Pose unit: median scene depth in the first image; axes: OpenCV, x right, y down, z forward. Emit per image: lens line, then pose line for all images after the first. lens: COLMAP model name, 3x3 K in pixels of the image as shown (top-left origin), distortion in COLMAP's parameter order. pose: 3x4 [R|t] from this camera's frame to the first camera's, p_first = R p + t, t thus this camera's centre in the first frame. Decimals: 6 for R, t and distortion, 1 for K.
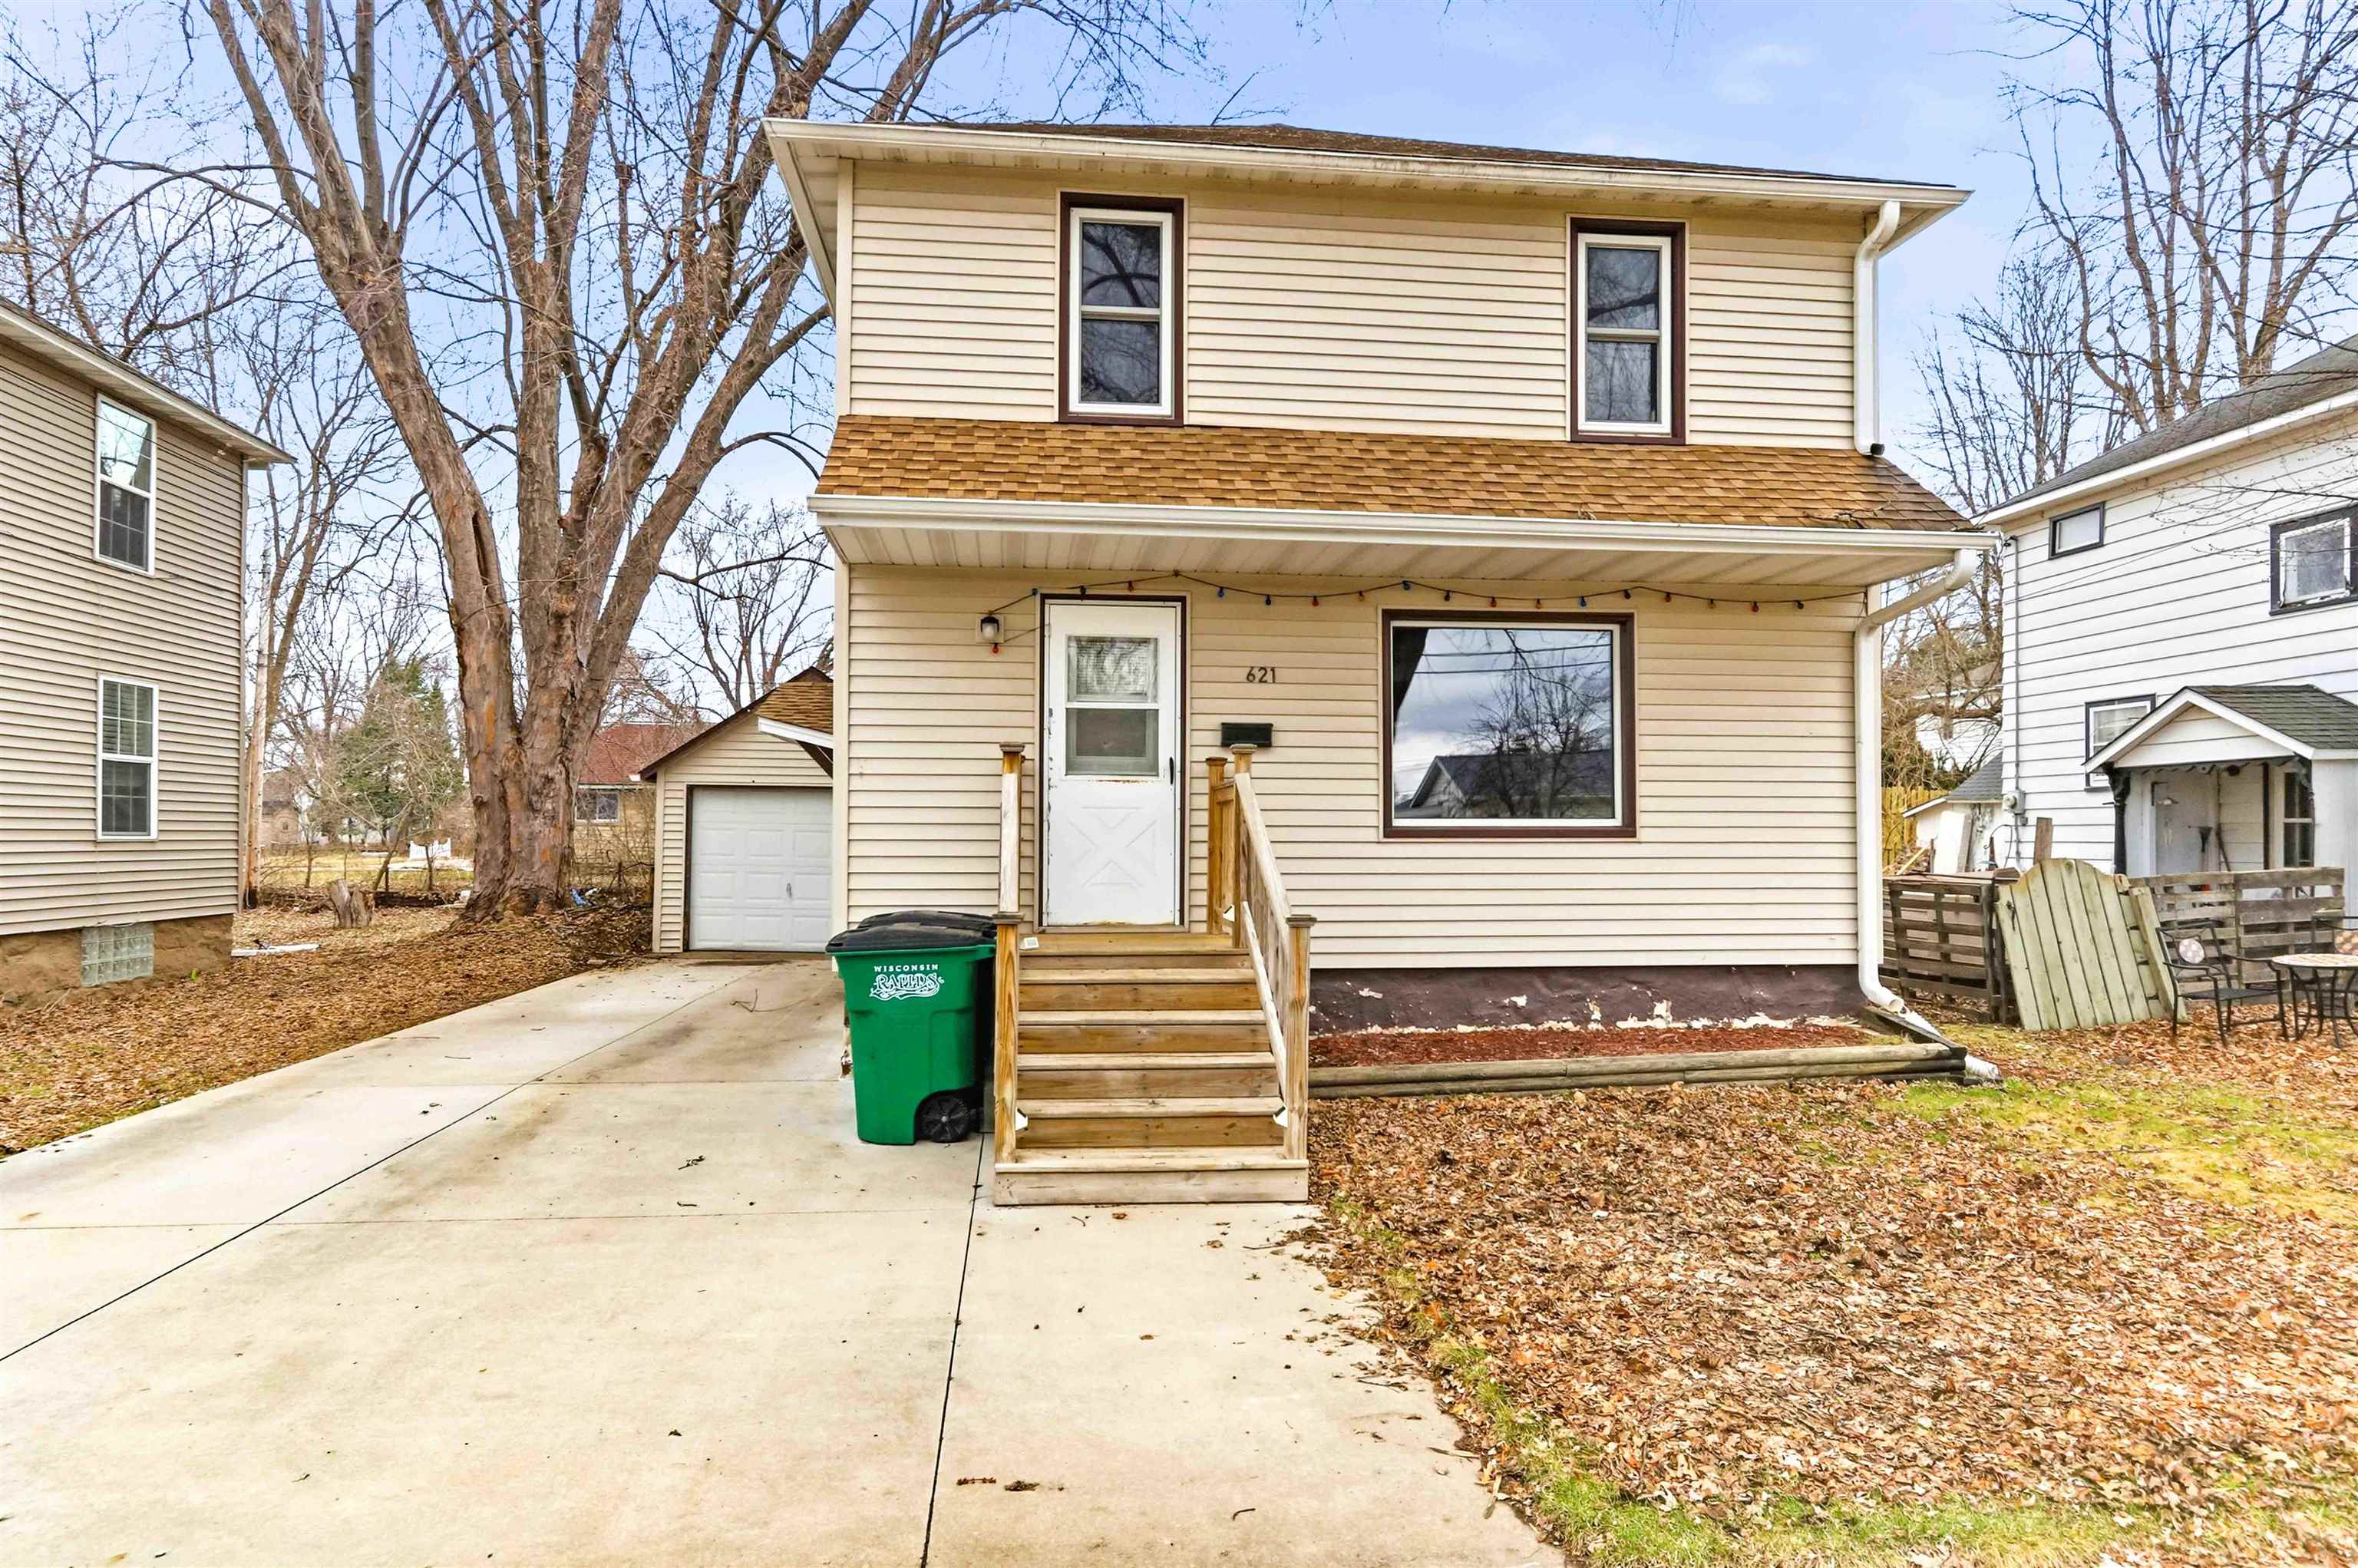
lens RADIAL K [[1337.3, 0, 1181.0], [0, 1337.3, 793.8], [0, 0, 1]] dist [0.002470, 0.003353]
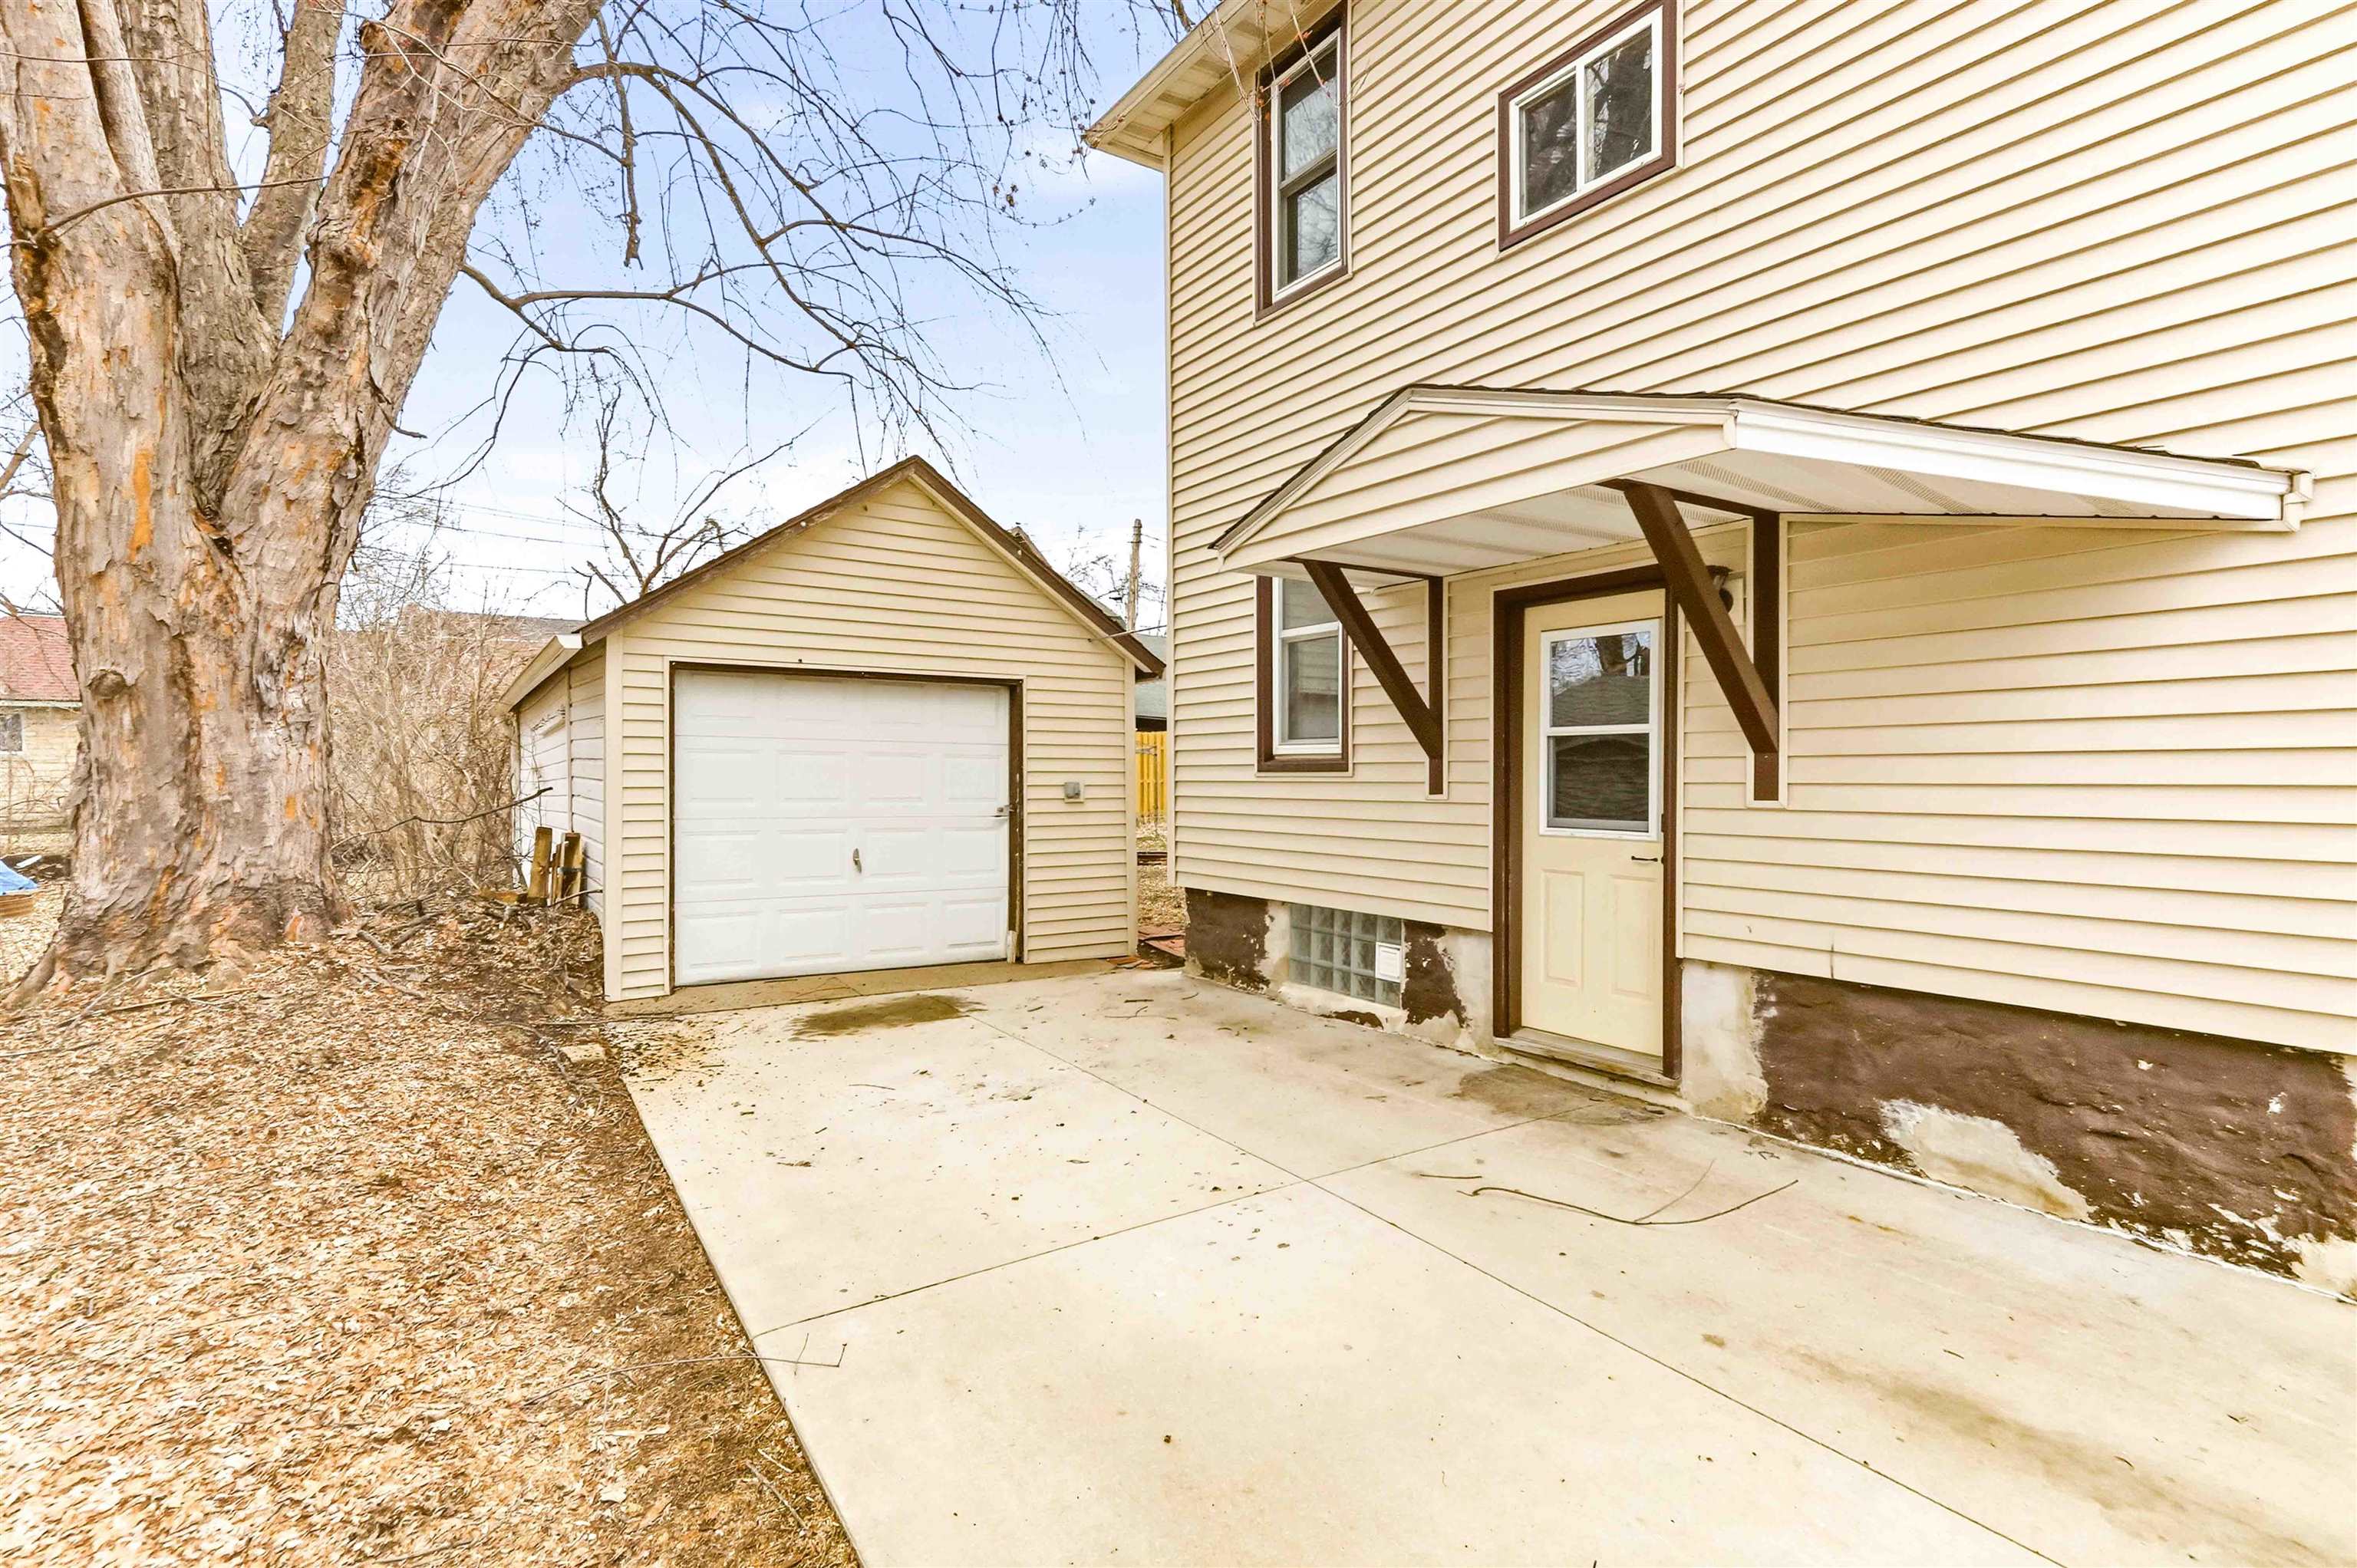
lens RADIAL K [[1107.1, 0, 1165.9], [0, 1107.1, 772.5], [0, 0, 1]] dist [0.002674, 0.002118]
pose [[0.887266, -0.010710, 0.461134, -0.723665], [-0.004942, 0.999452, 0.032721, 0.037348], [-0.461232, -0.031311, 0.886727, 0.999531]]
